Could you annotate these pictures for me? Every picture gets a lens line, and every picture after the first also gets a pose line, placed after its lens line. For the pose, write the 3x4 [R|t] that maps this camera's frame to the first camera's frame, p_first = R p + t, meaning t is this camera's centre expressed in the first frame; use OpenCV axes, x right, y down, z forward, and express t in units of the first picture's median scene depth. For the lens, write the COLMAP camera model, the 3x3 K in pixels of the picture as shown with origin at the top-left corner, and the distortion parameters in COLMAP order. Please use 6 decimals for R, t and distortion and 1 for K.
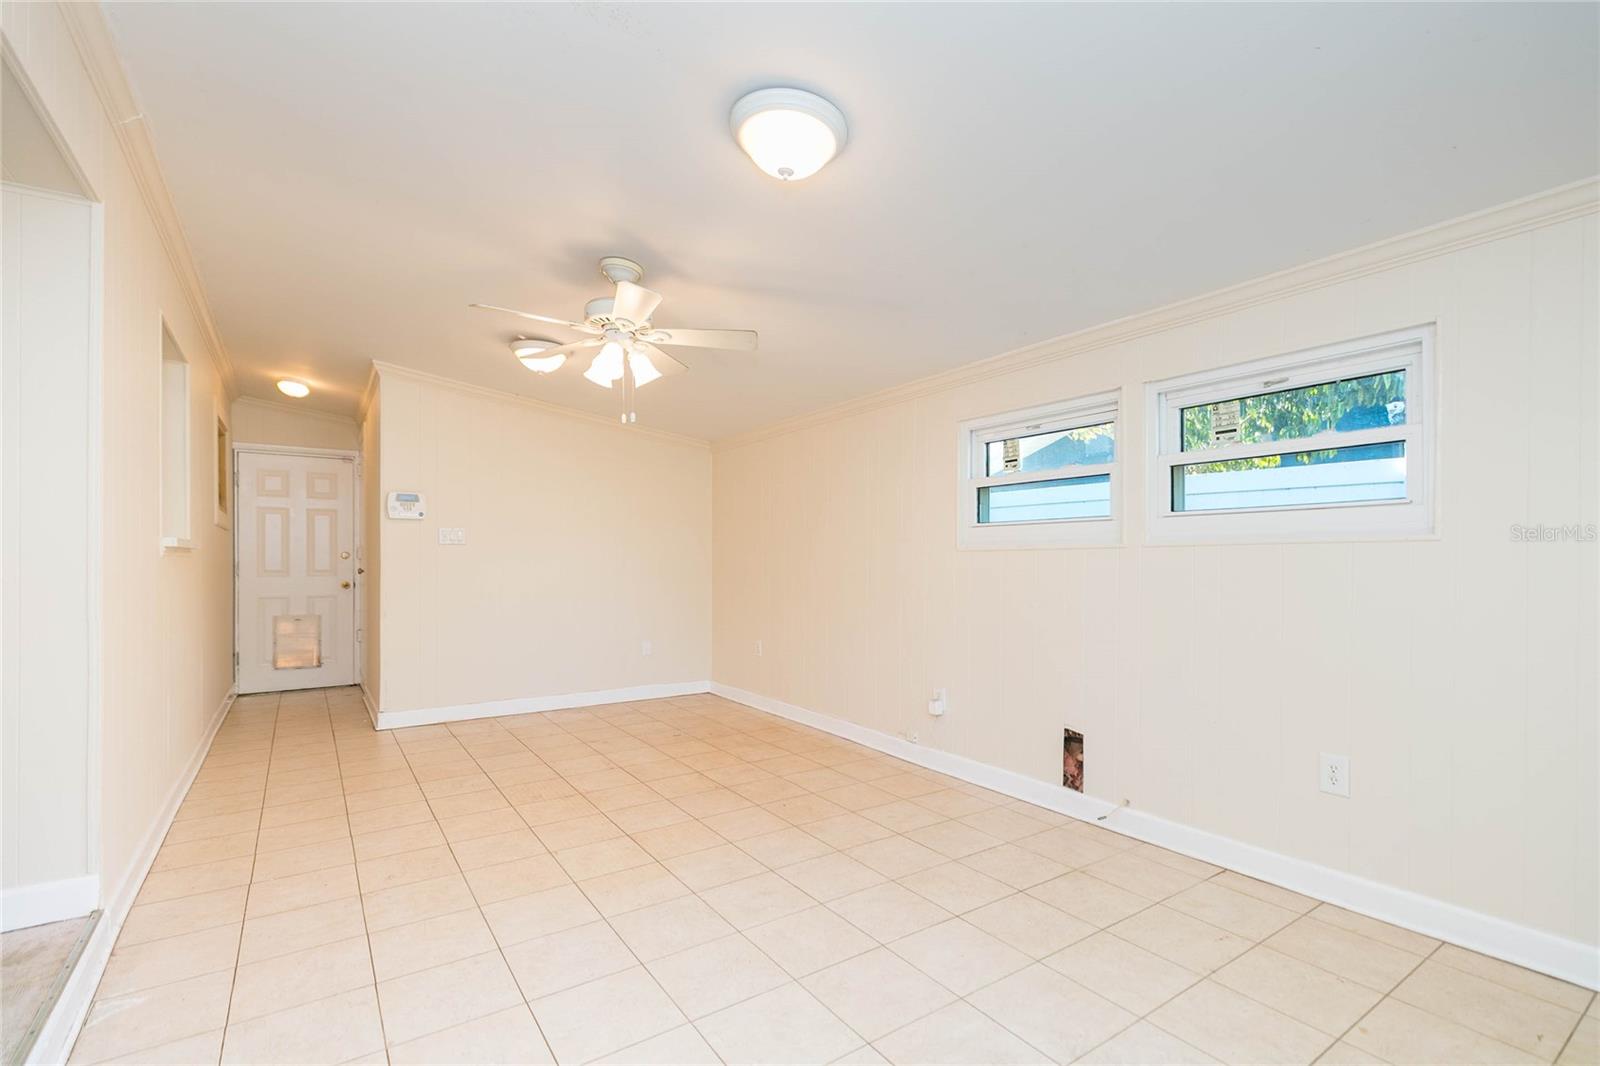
lens RADIAL K [[731.0, 0, 802.1], [0, 731.0, 559.5], [0, 0, 1]] dist [0.002095, 0.000403]
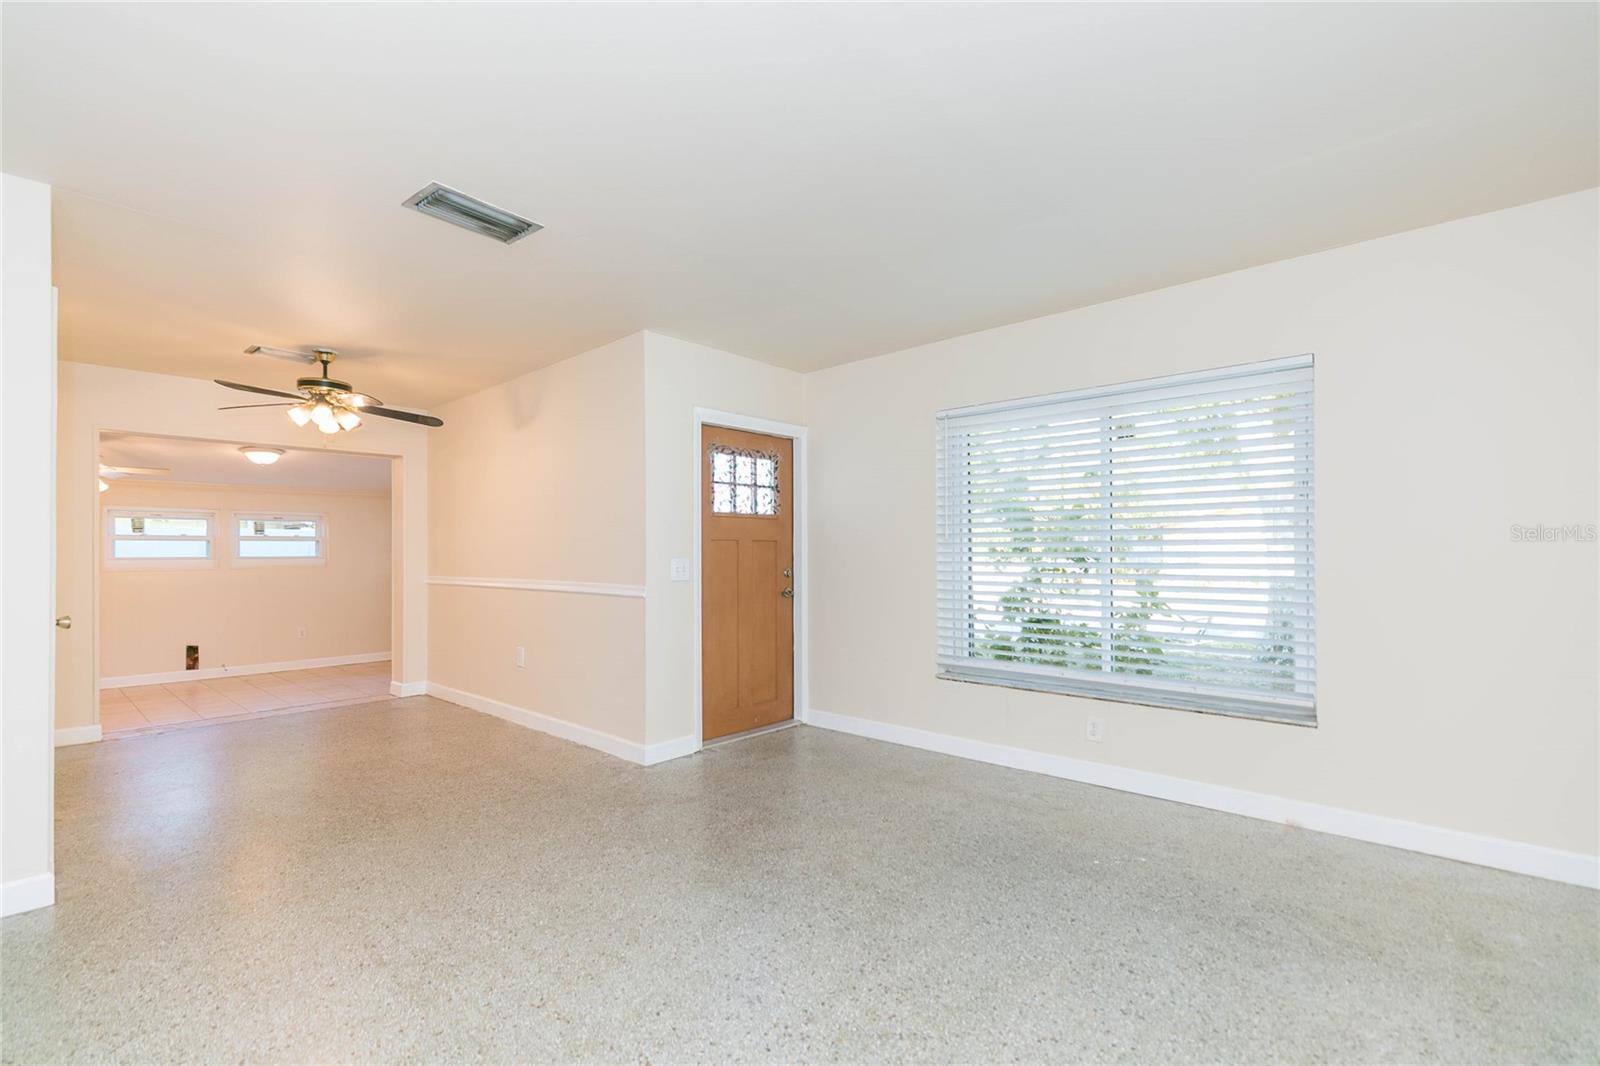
lens RADIAL K [[723.2, 0, 802.4], [0, 723.2, 541.1], [0, 0, 1]] dist [0.006426, 0.000173]
pose [[-0.220706, 0.021697, 0.975099, -2.270028], [0.015367, 0.999706, -0.018766, -0.032209], [-0.975219, 0.010842, -0.220974, -0.409726]]
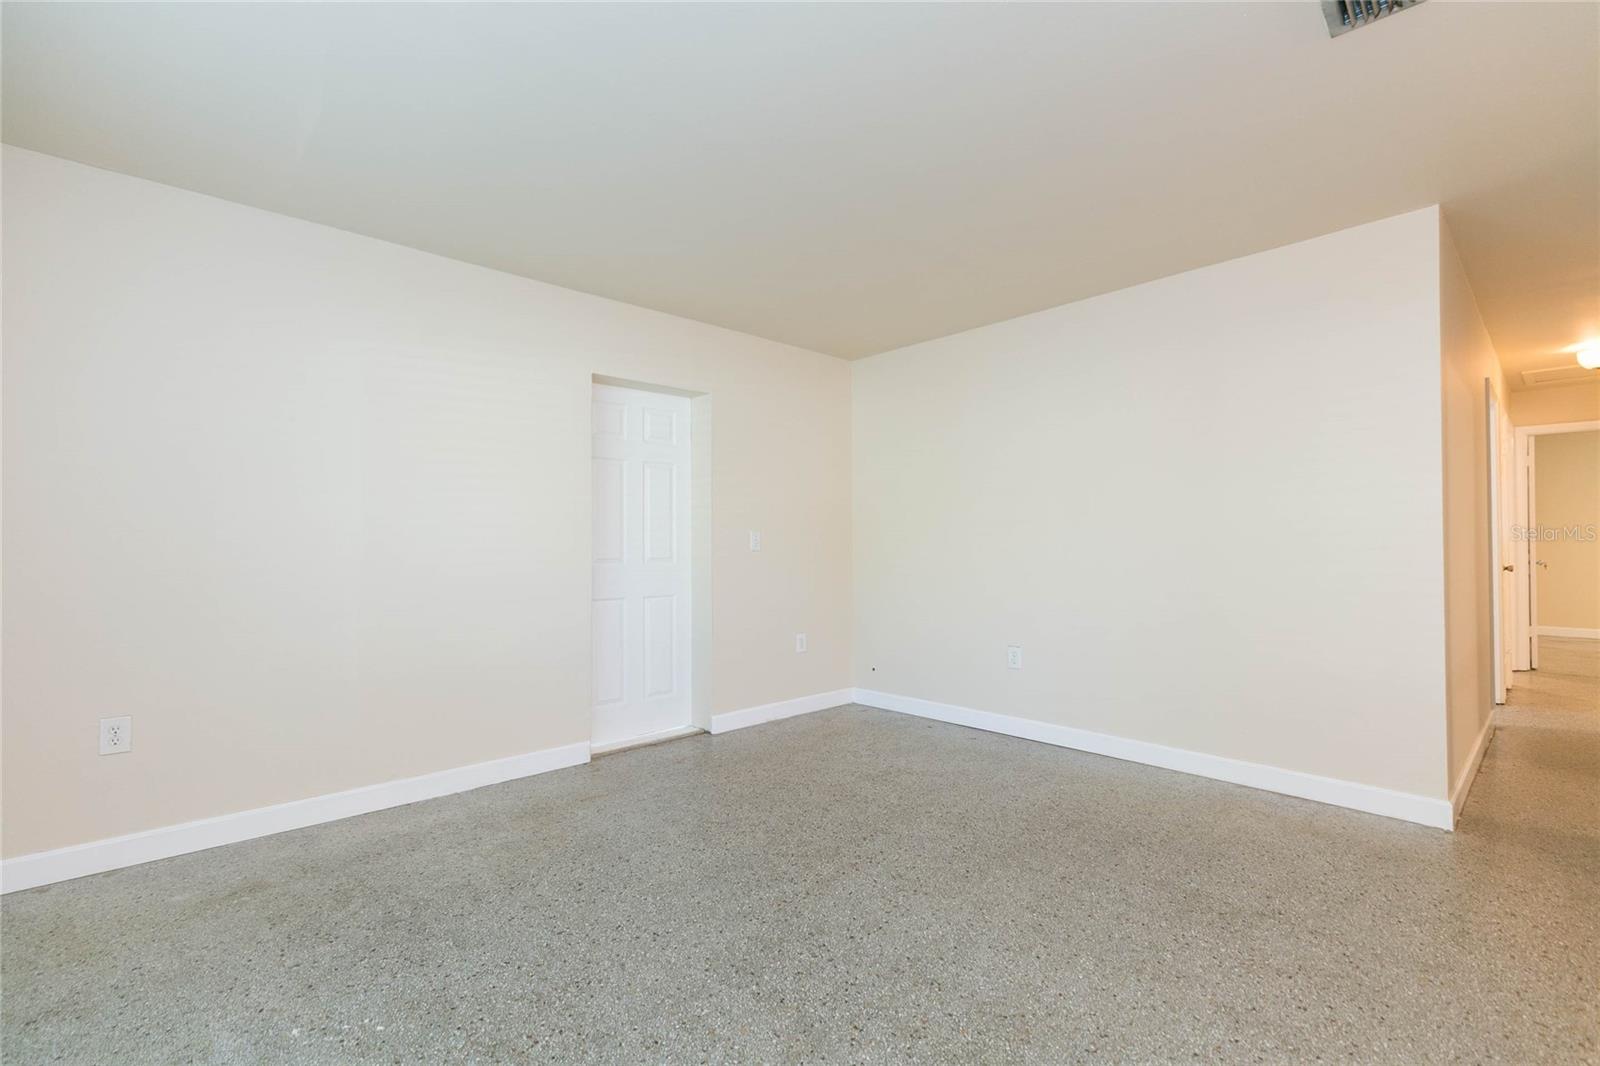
lens RADIAL K [[713.6, 0, 804.1], [0, 713.6, 530.2], [0, 0, 1]] dist [0.002145, 0.000284]
pose [[0.150206, -0.017392, -0.988502, -1.042912], [-0.007378, 0.999798, -0.018711, -0.018037], [0.988627, 0.010103, 0.150047, -0.688162]]
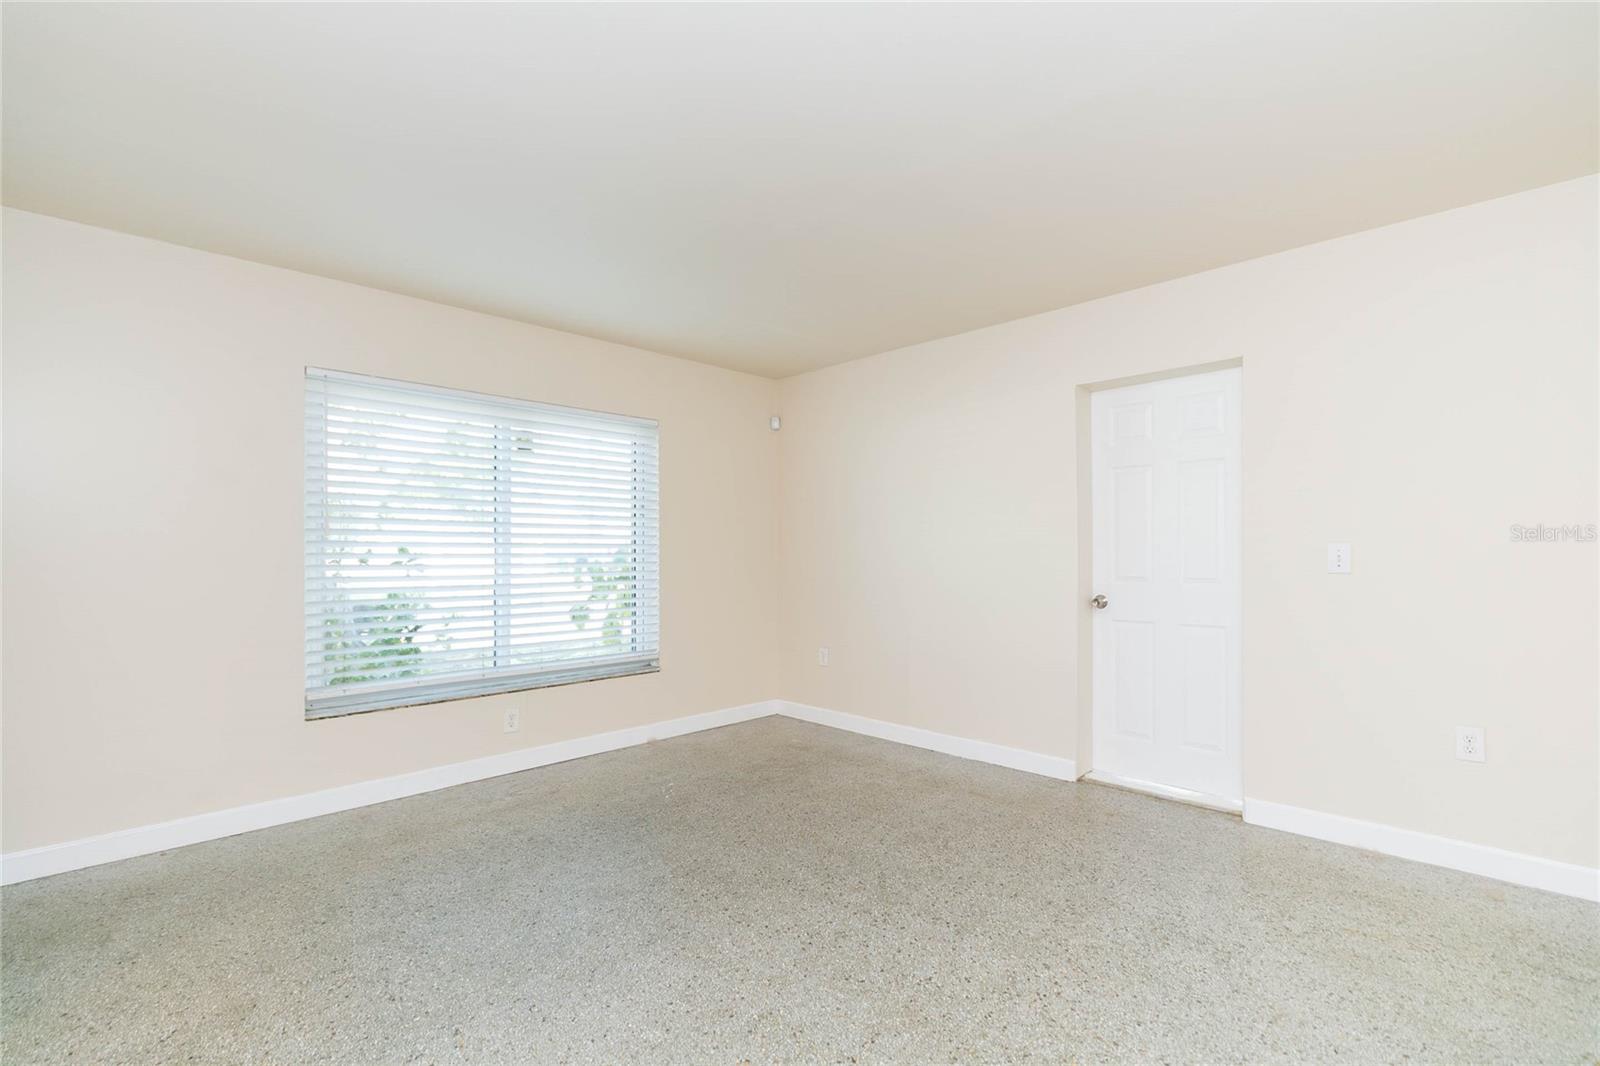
lens RADIAL K [[726.8, 0, 815.5], [0, 726.8, 547.7], [0, 0, 1]] dist [0.001279, 0.000480]
pose [[-0.982610, 0.005756, -0.185594, -1.579598], [0.005113, 0.999979, 0.003947, -0.040253], [0.185613, 0.002929, -0.982619, 0.134394]]
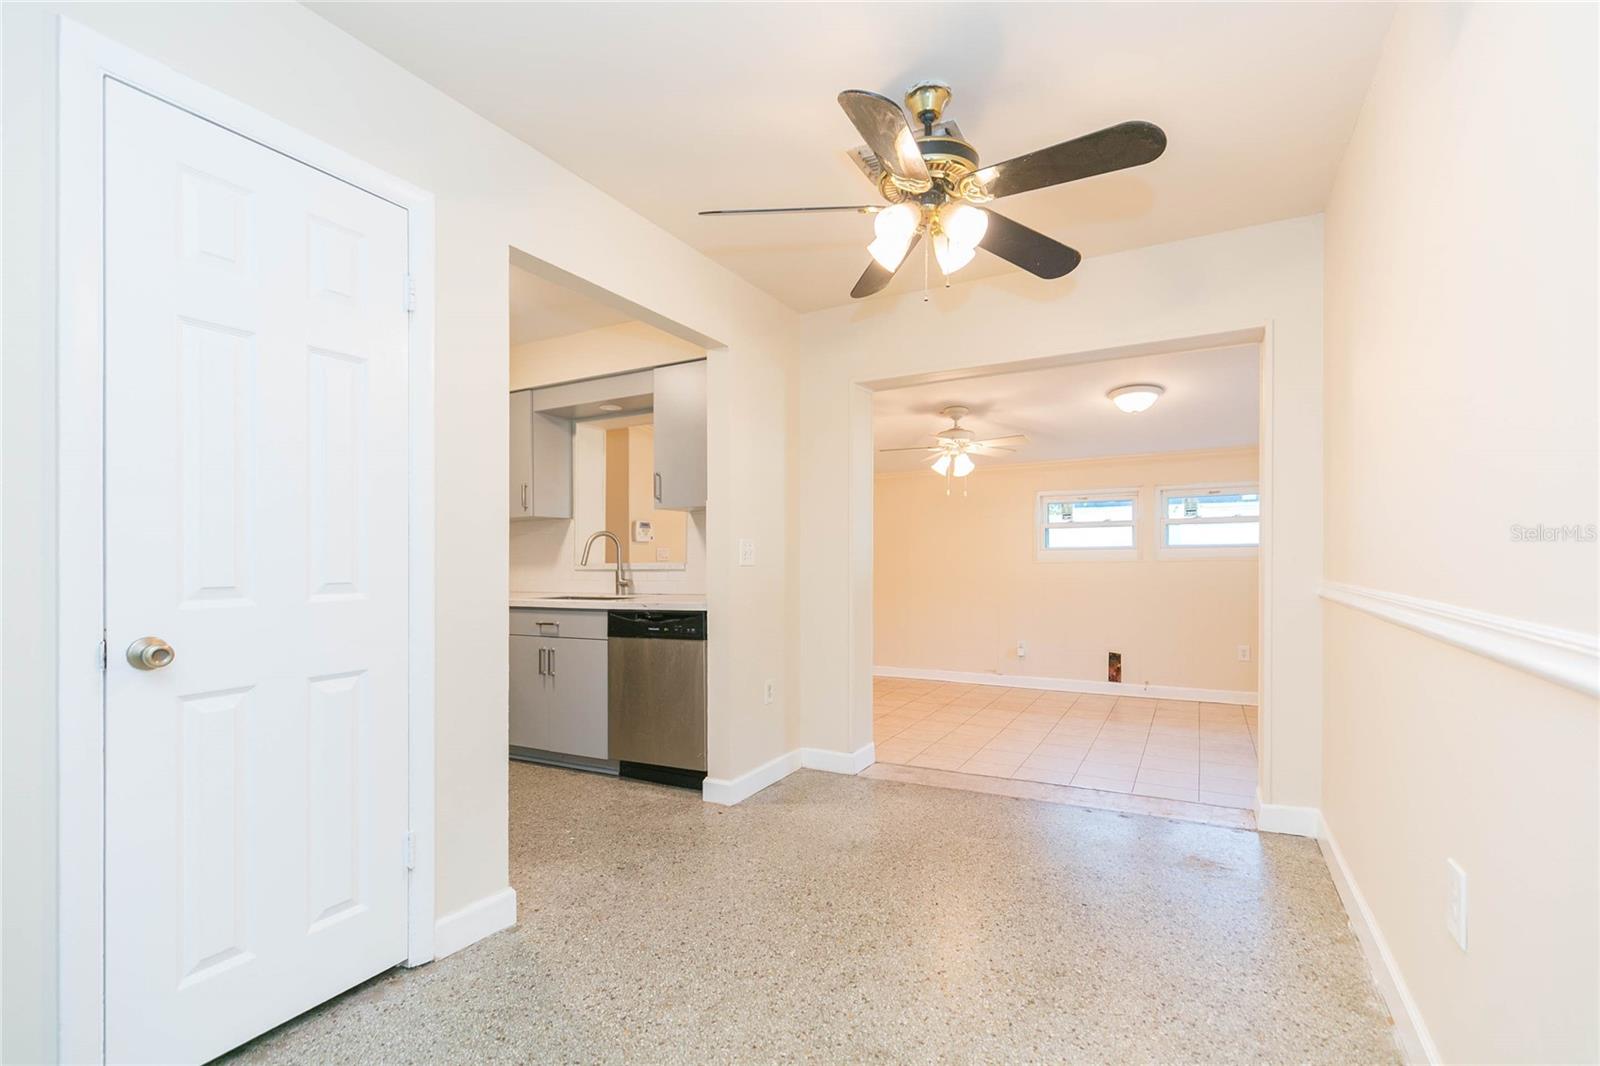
lens RADIAL K [[725.4, 0, 805.2], [0, 725.4, 558.9], [0, 0, 1]] dist [0.001255, 0.000216]
pose [[0.891954, -0.008951, 0.452038, -1.202596], [0.011914, 0.999922, -0.003709, -0.024258], [-0.451970, 0.008694, 0.891991, -0.367116]]
